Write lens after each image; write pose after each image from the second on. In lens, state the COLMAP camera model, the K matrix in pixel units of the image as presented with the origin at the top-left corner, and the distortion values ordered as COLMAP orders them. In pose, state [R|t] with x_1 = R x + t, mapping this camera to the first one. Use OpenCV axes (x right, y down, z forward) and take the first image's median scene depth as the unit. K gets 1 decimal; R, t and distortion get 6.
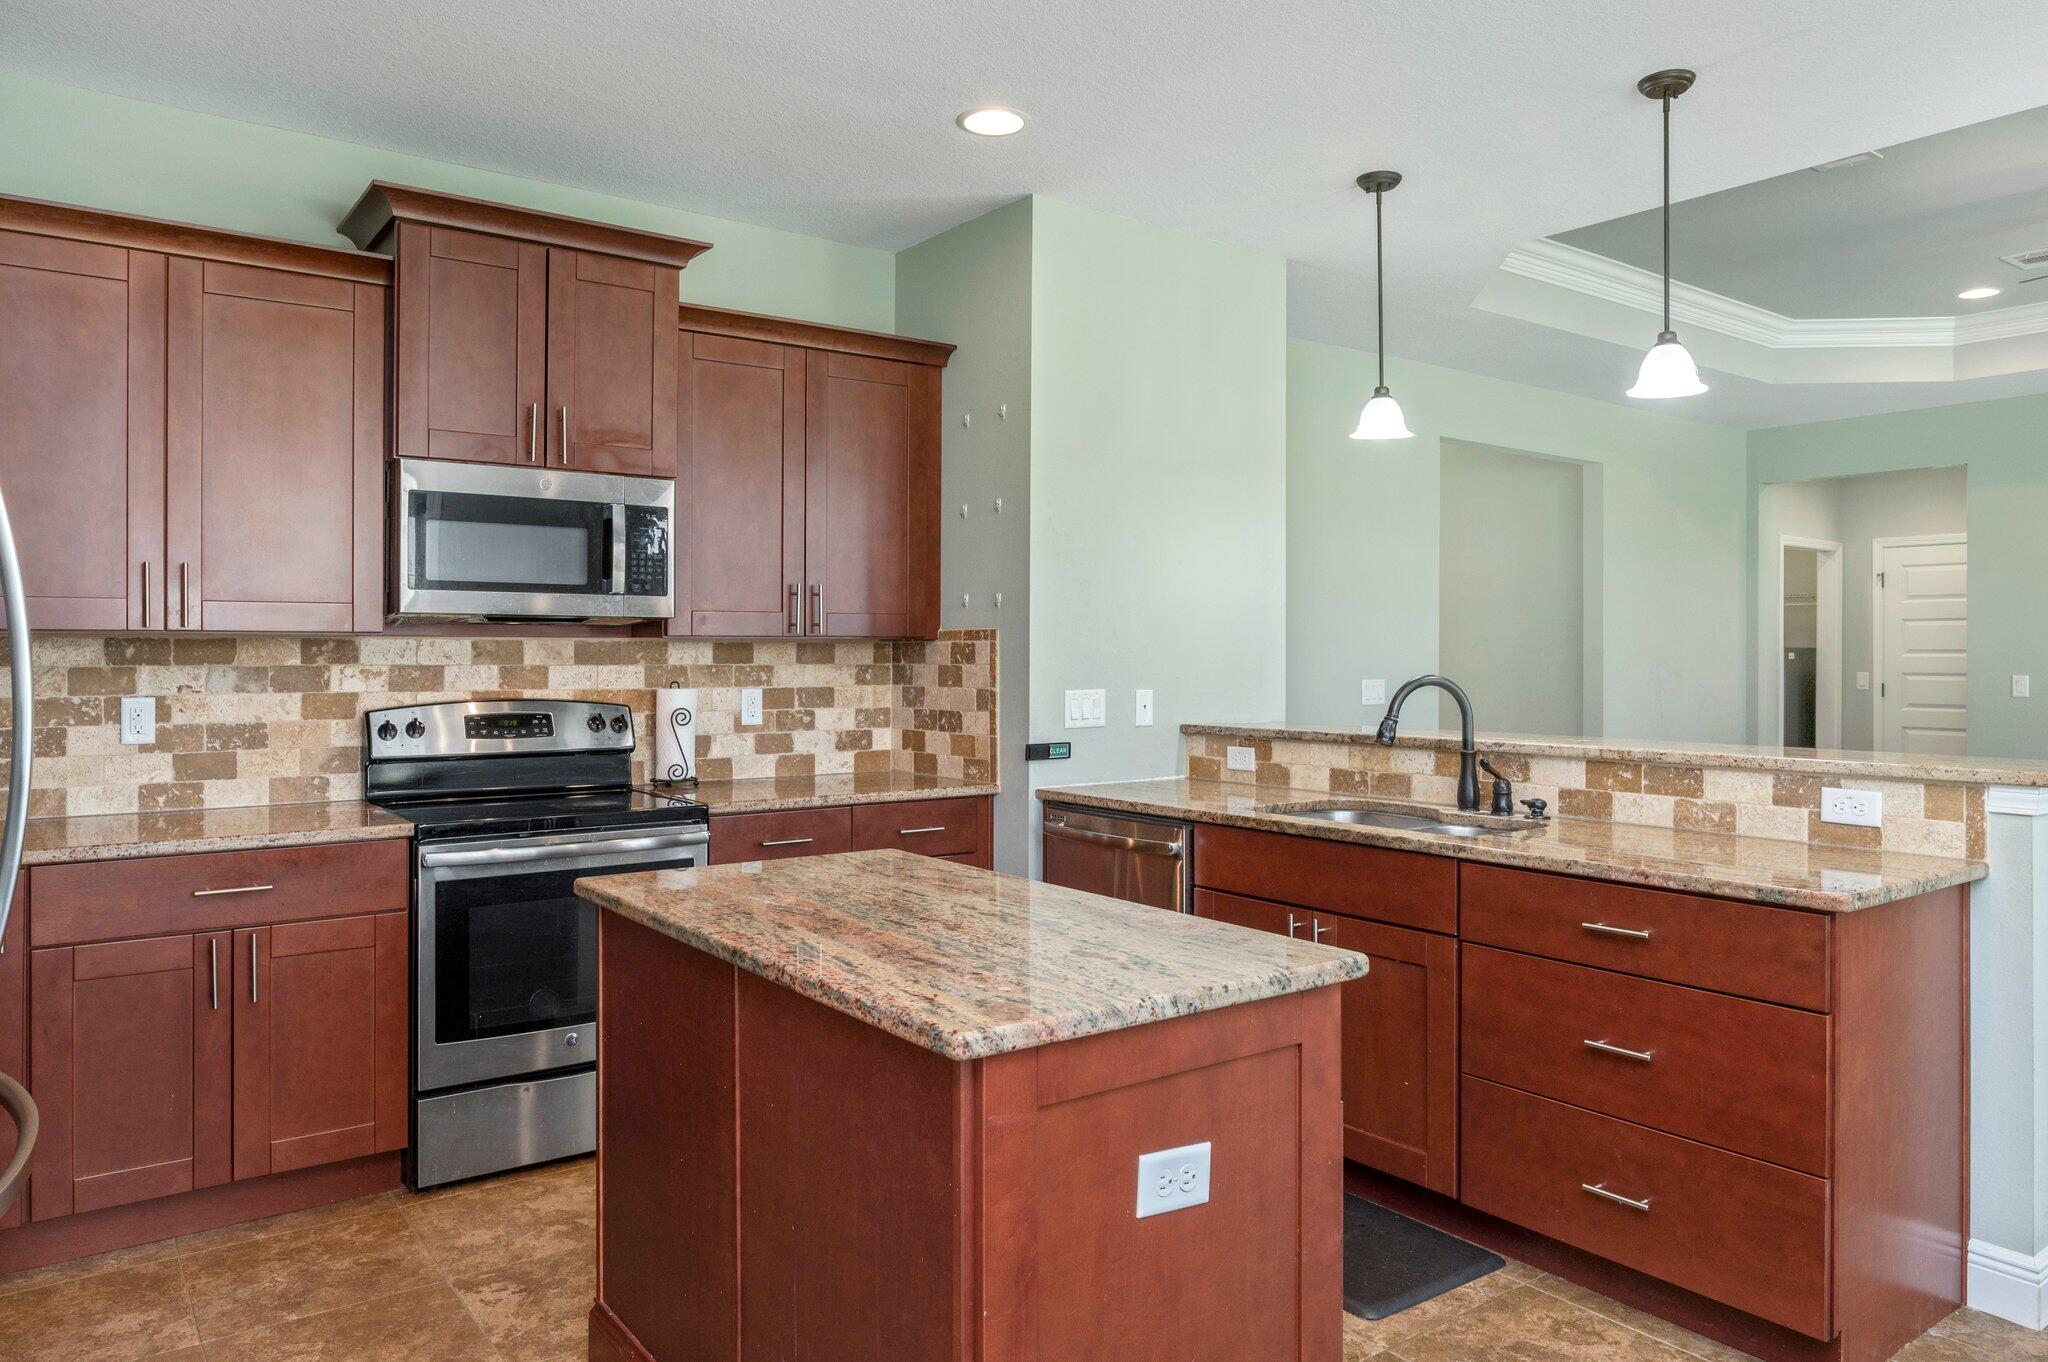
lens RADIAL K [[1347.0, 0, 988.4], [0, 1347.0, 648.4], [0, 0, 1]] dist [-0.004355, -0.000166]
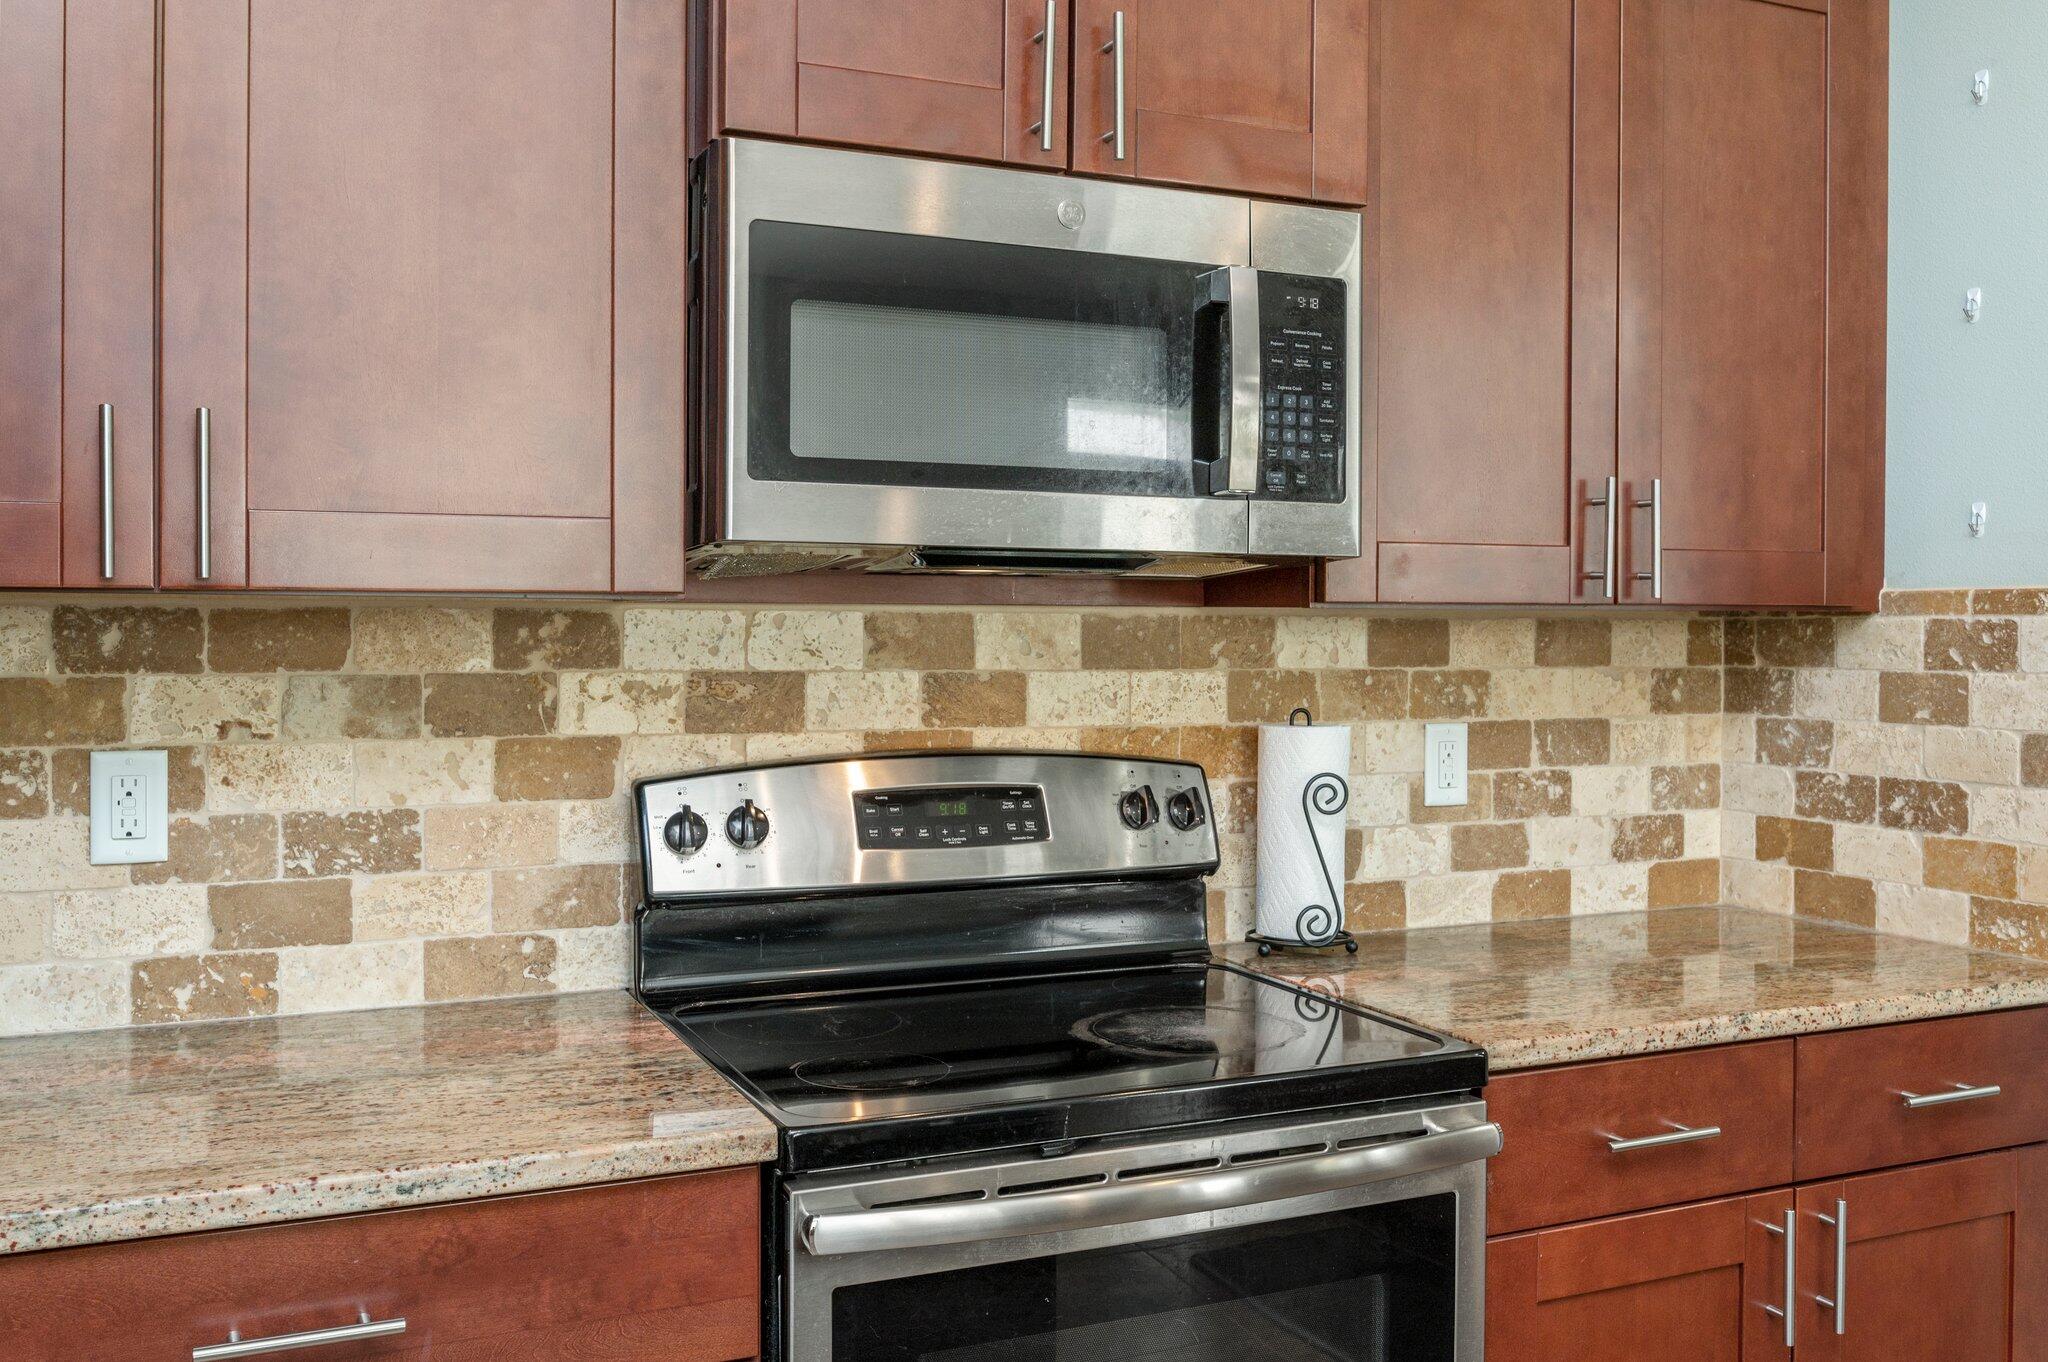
lens RADIAL K [[1798.8, 0, 1022.7], [0, 1798.8, 640.1], [0, 0, 1]] dist [-0.020883, 0.001293]
pose [[0.980176, 0.004293, -0.198083, -0.232057], [-0.002327, 0.999946, 0.010155, -0.003528], [0.198116, -0.009493, 0.980133, 0.471440]]
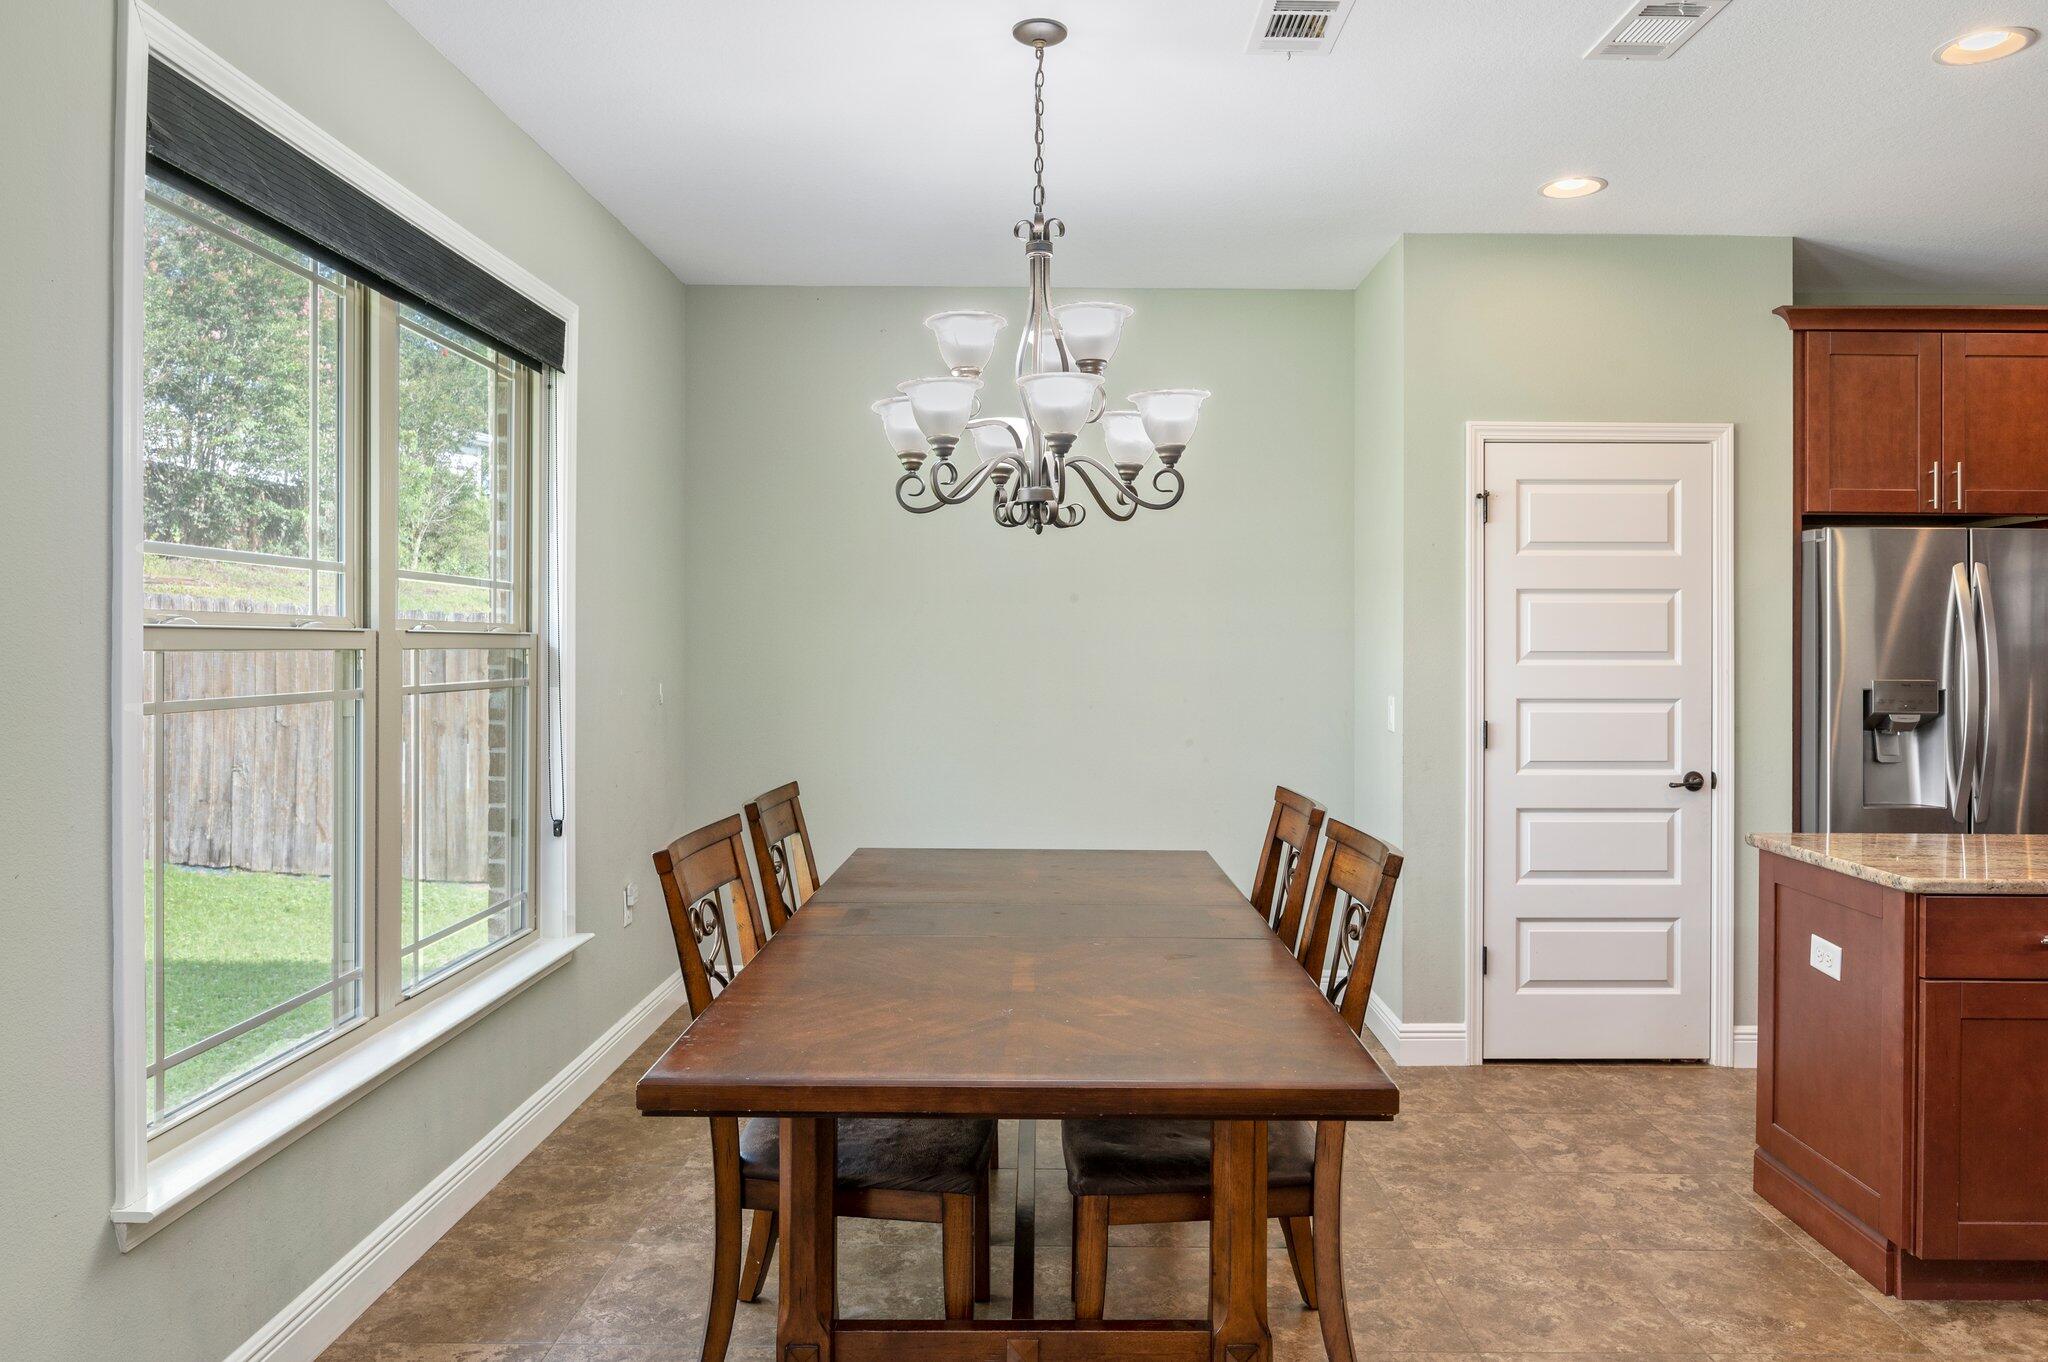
lens RADIAL K [[1377.9, 0, 1056.0], [0, 1377.9, 642.3], [0, 0, 1]] dist [-0.010302, 0.001628]
pose [[-0.581544, -0.005925, -0.813493, 1.010861], [-0.003291, 0.999982, -0.004931, -0.010605], [0.813508, -0.000191, -0.581553, 0.547075]]
